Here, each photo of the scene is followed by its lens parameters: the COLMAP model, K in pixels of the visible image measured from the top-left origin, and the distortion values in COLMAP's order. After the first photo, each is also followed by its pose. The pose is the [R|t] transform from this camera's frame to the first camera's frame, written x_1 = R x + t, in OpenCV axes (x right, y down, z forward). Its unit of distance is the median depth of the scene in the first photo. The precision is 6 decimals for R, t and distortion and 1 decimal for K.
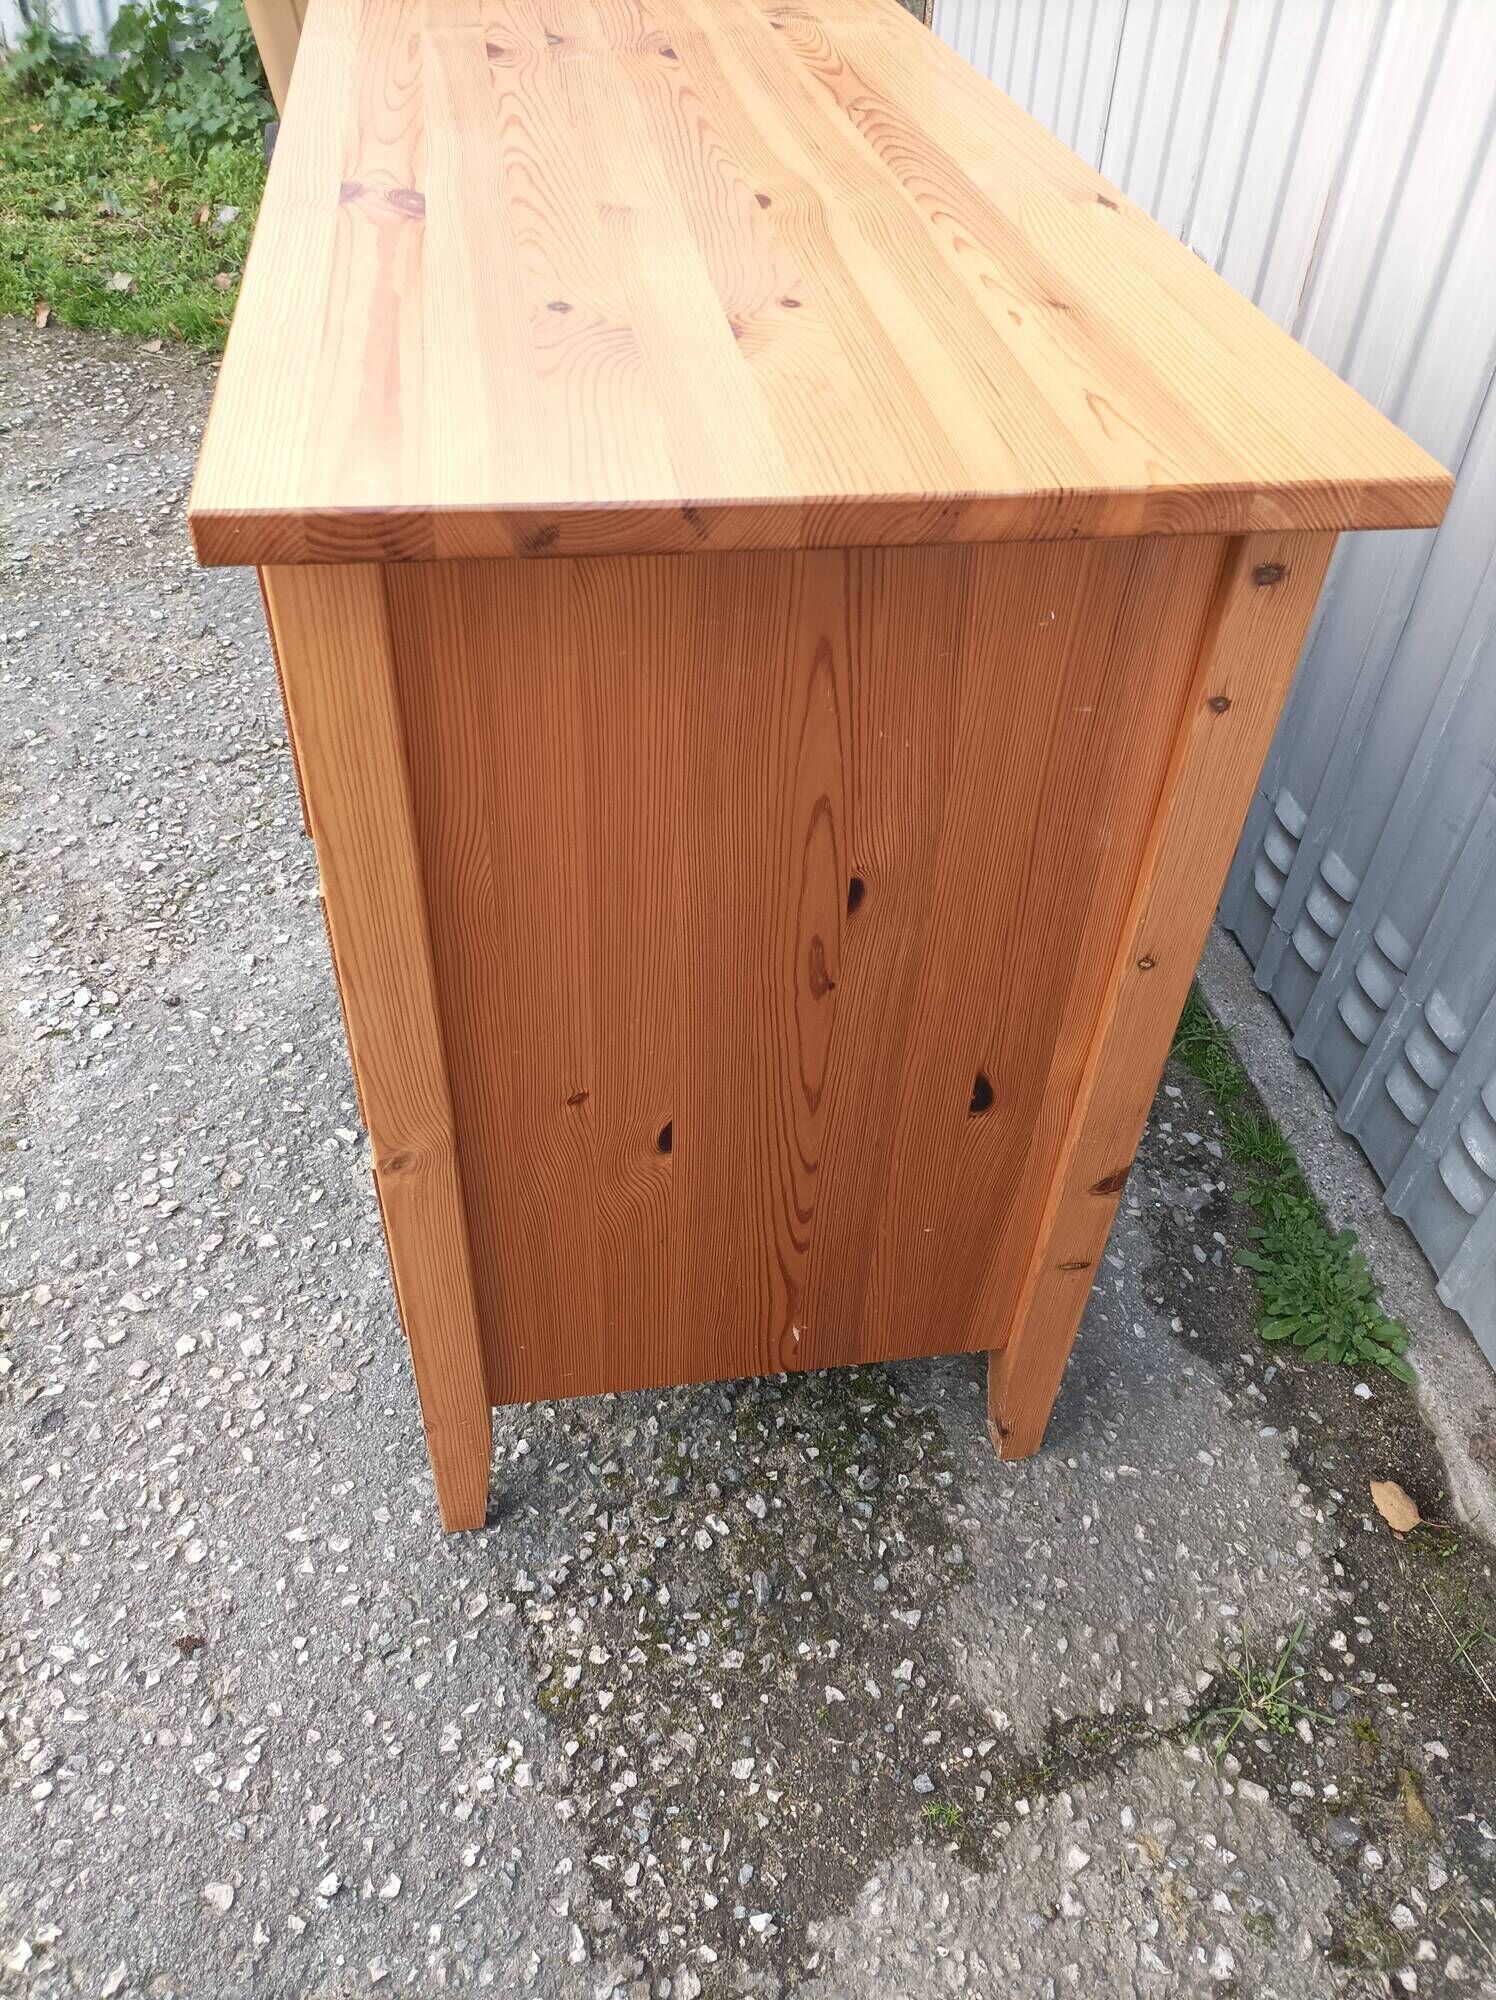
lens RADIAL K [[1484.9, 0, 744.4], [0, 1484.9, 1006.3], [0, 0, 1]] dist [0.031763, -0.025771]
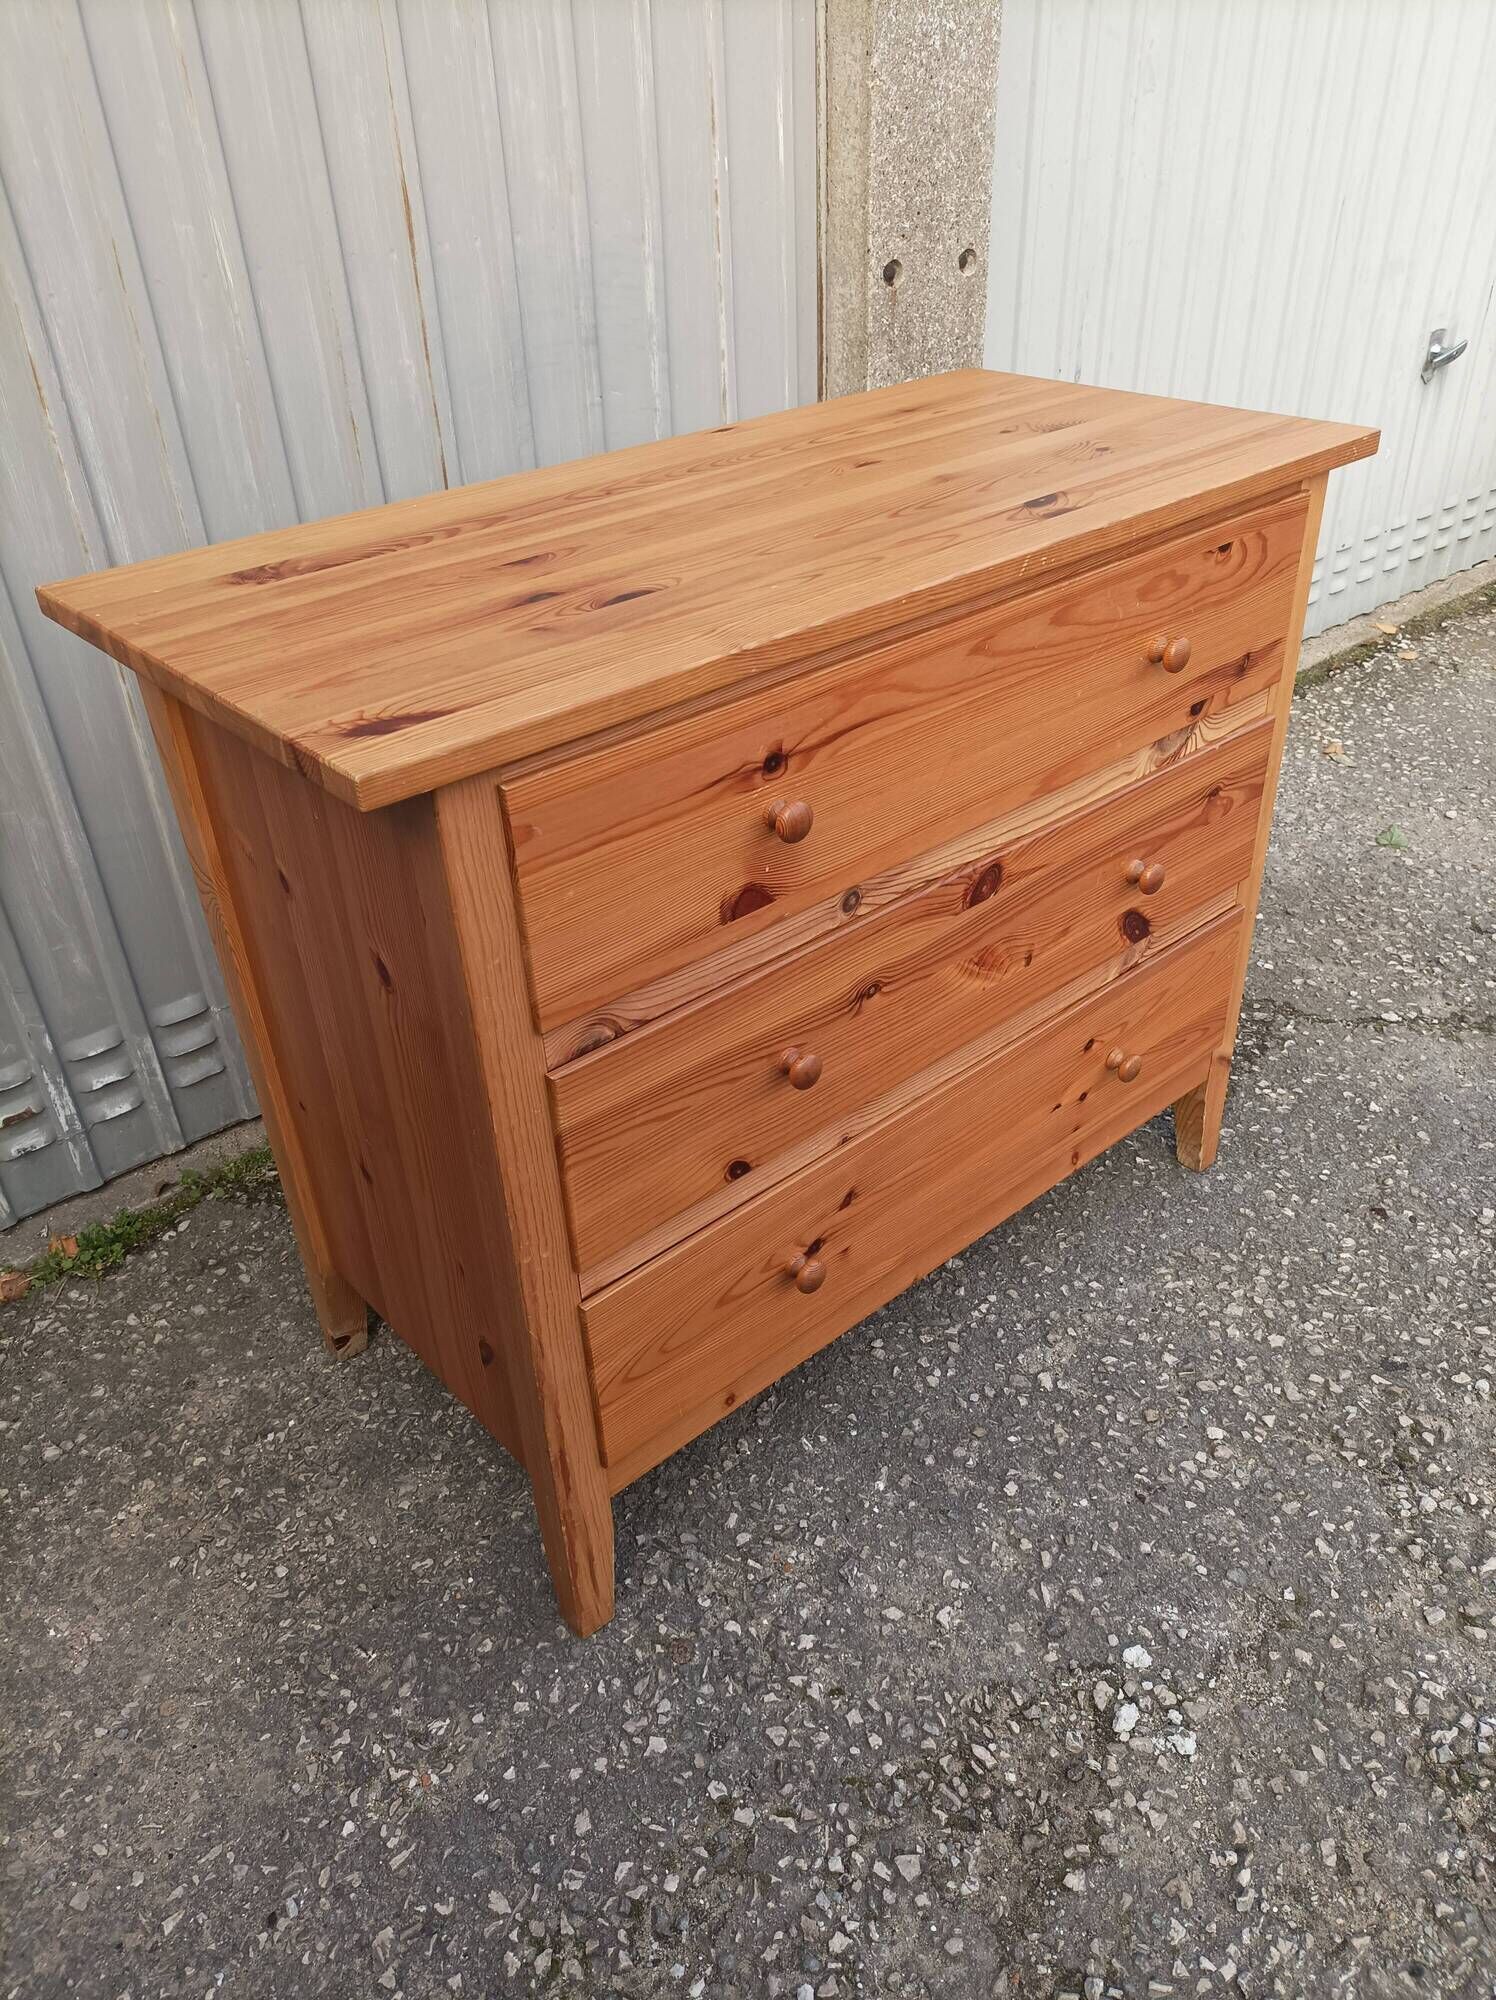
lens RADIAL K [[1484.9, 0, 752.2], [0, 1484.9, 1003.9], [0, 0, 1]] dist [0.031763, -0.025771]
pose [[-0.530322, -0.485756, 0.694837, -1.019218], [0.587292, 0.380592, 0.714309, -1.199867], [-0.611430, 0.786887, 0.083445, 1.102080]]
